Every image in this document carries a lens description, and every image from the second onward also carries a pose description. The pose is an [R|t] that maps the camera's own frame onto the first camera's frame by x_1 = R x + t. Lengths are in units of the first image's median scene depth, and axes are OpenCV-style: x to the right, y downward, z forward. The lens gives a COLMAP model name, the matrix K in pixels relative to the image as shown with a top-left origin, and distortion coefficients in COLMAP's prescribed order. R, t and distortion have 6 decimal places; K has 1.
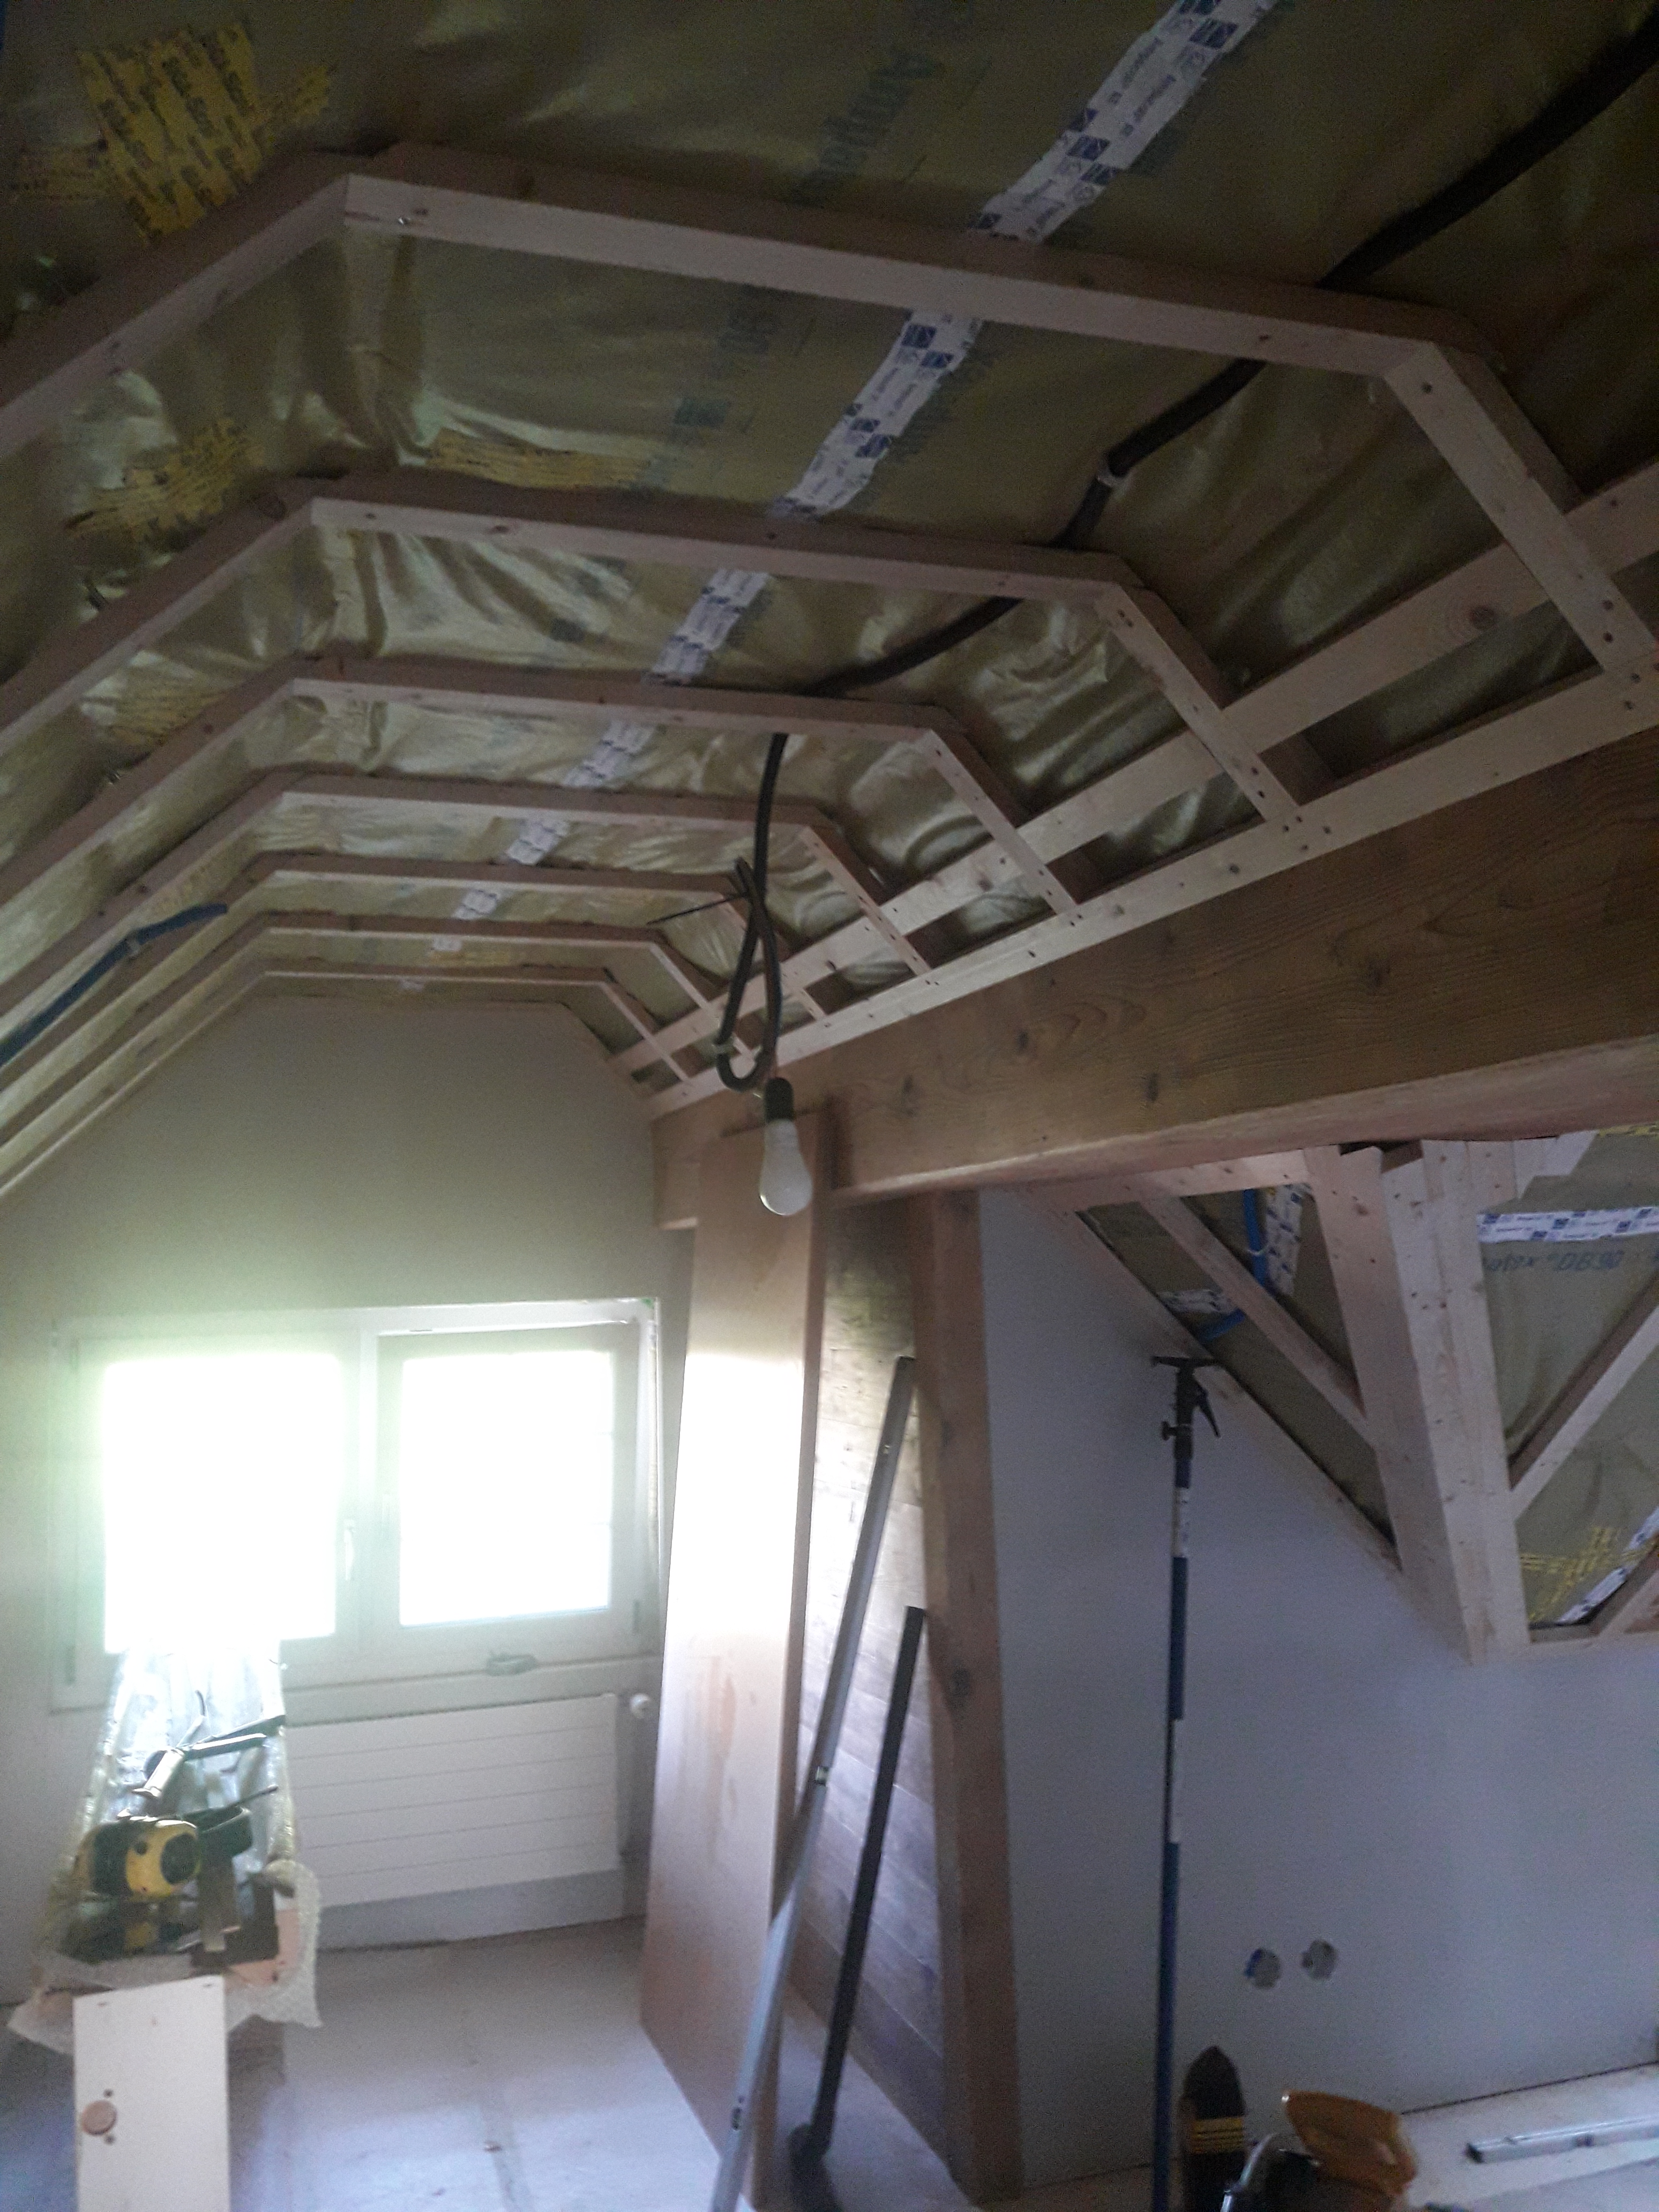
lens RADIAL K [[1793.2, 0, 829.5], [0, 1793.2, 1106.0], [0, 0, 1]] dist [-0.003067, -0.009646]
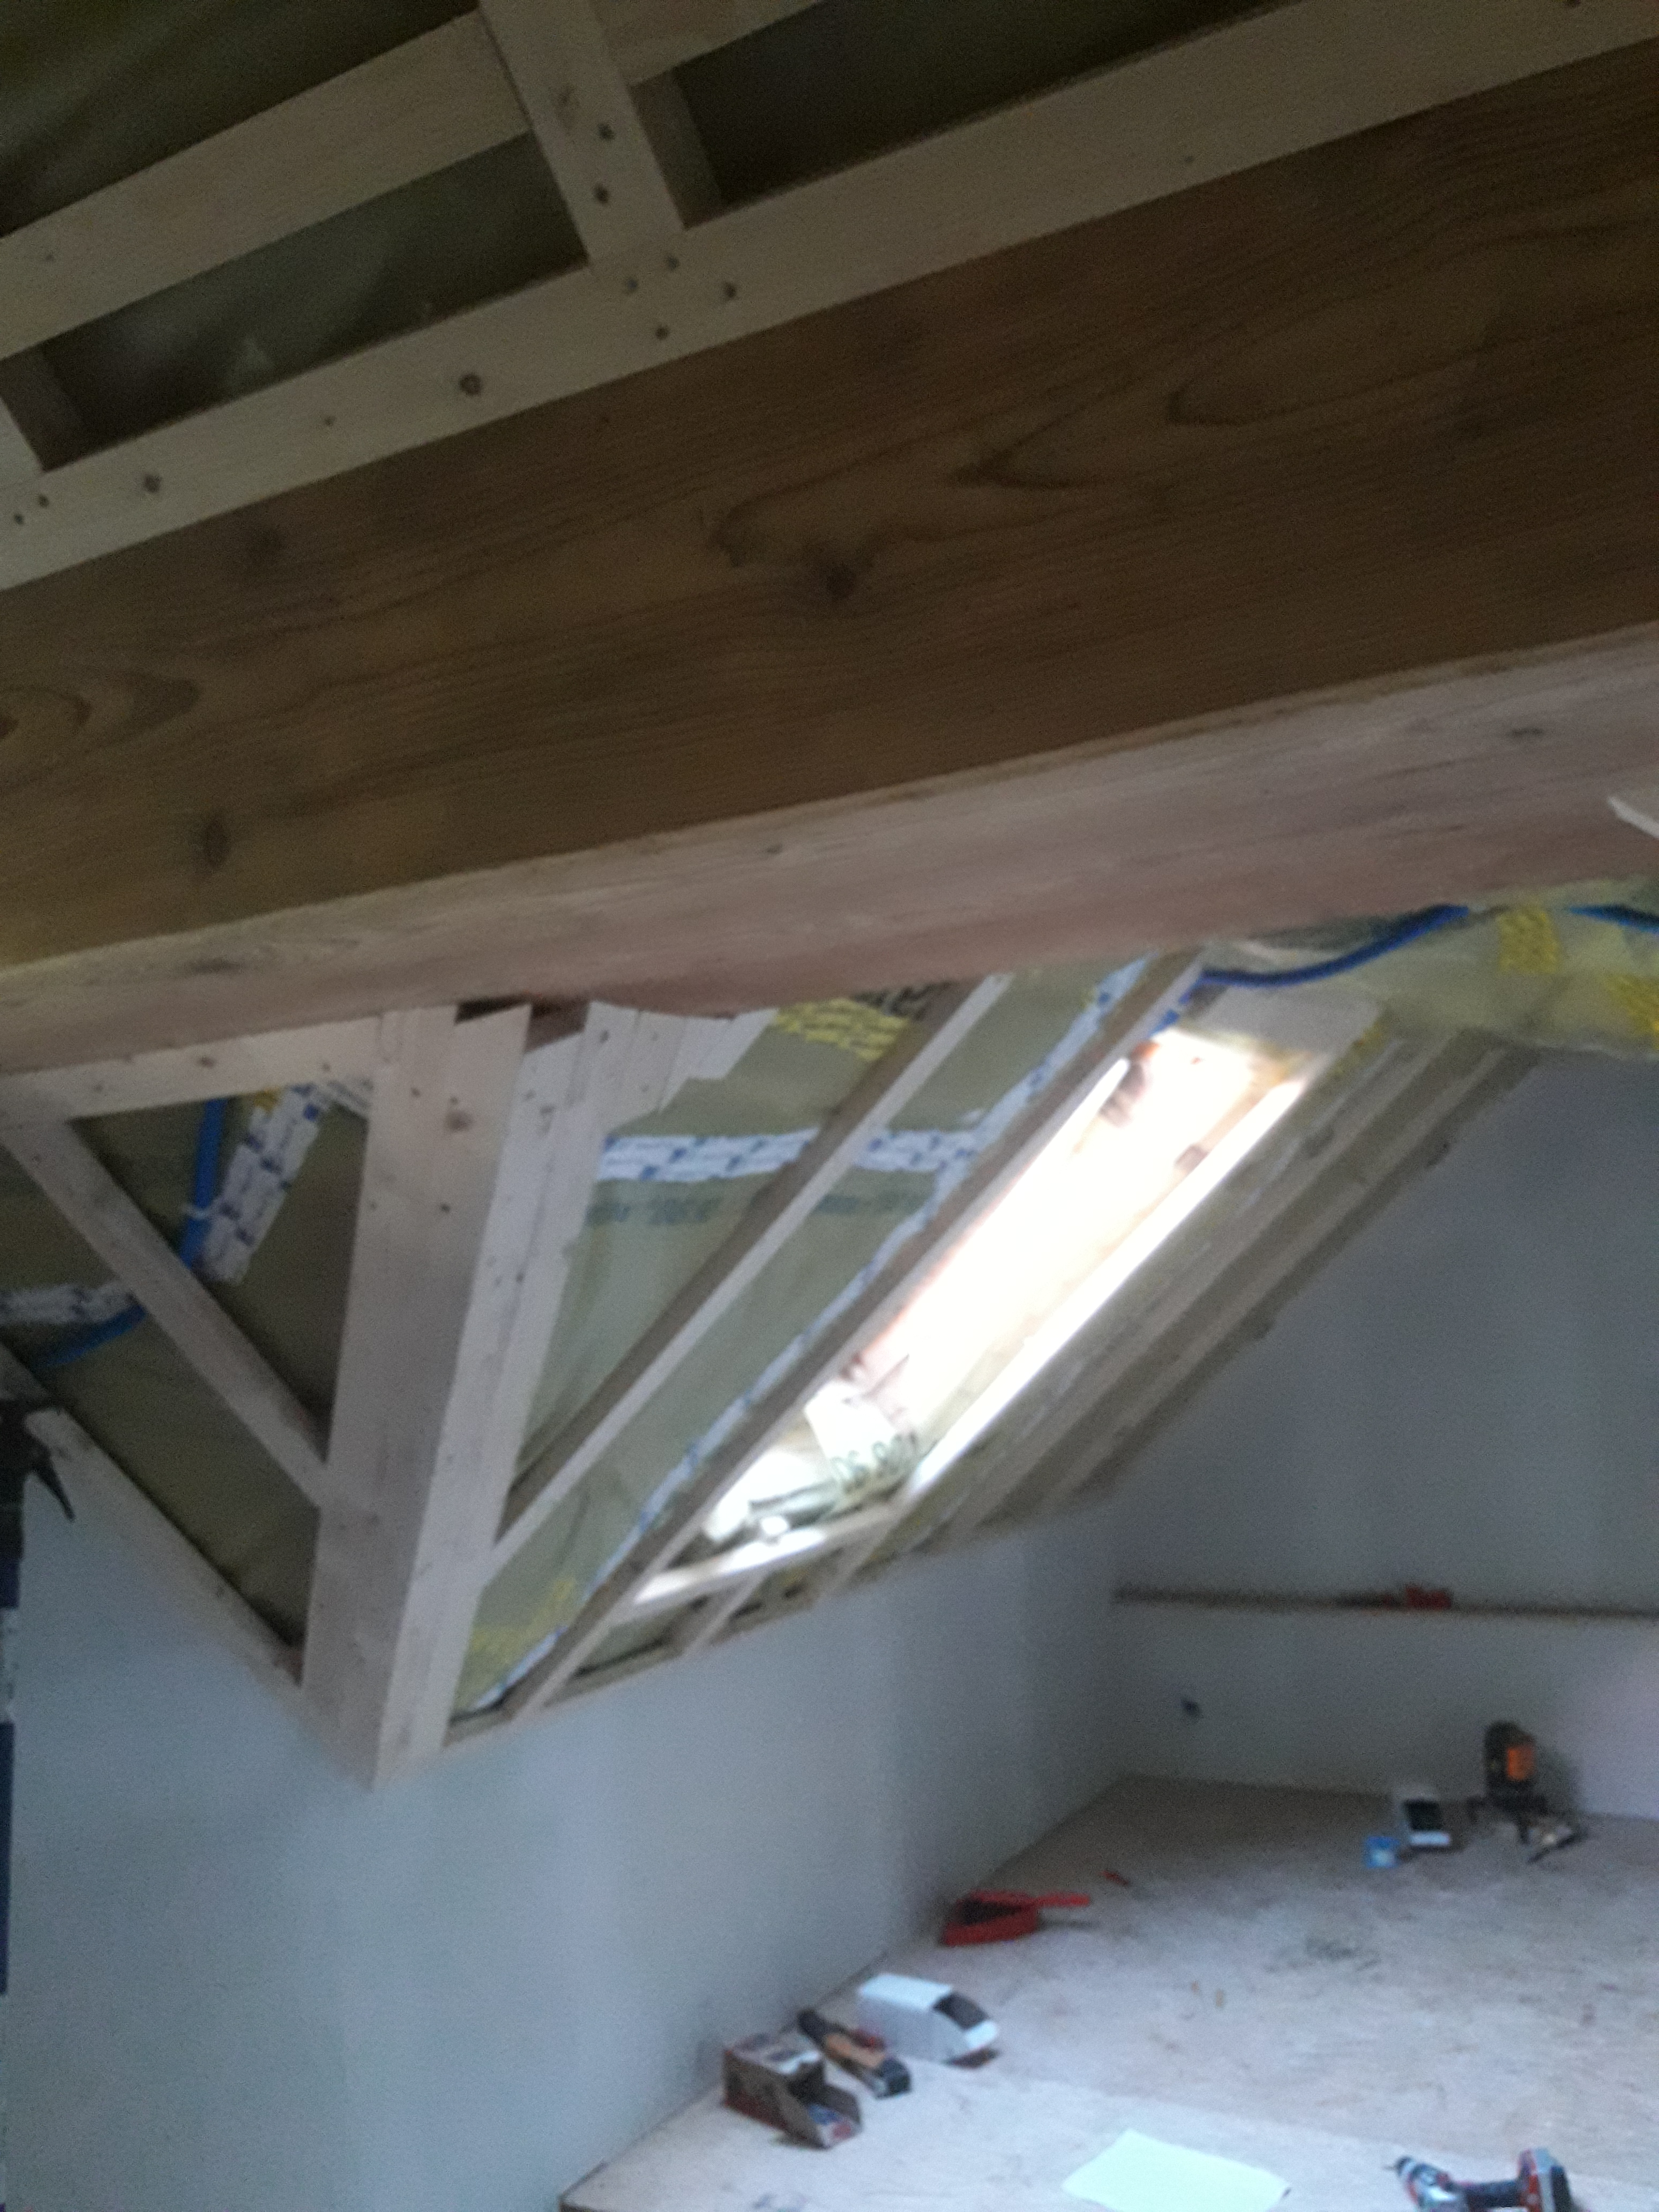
lens RADIAL K [[1863.9, 0, 830.0], [0, 1863.9, 1074.0], [0, 0, 1]] dist [0.131933, -0.399440]
pose [[0.753171, 0.040980, 0.656547, -0.028473], [-0.019730, 0.999016, -0.039722, 0.059691], [-0.657529, 0.016964, 0.753238, 0.394215]]
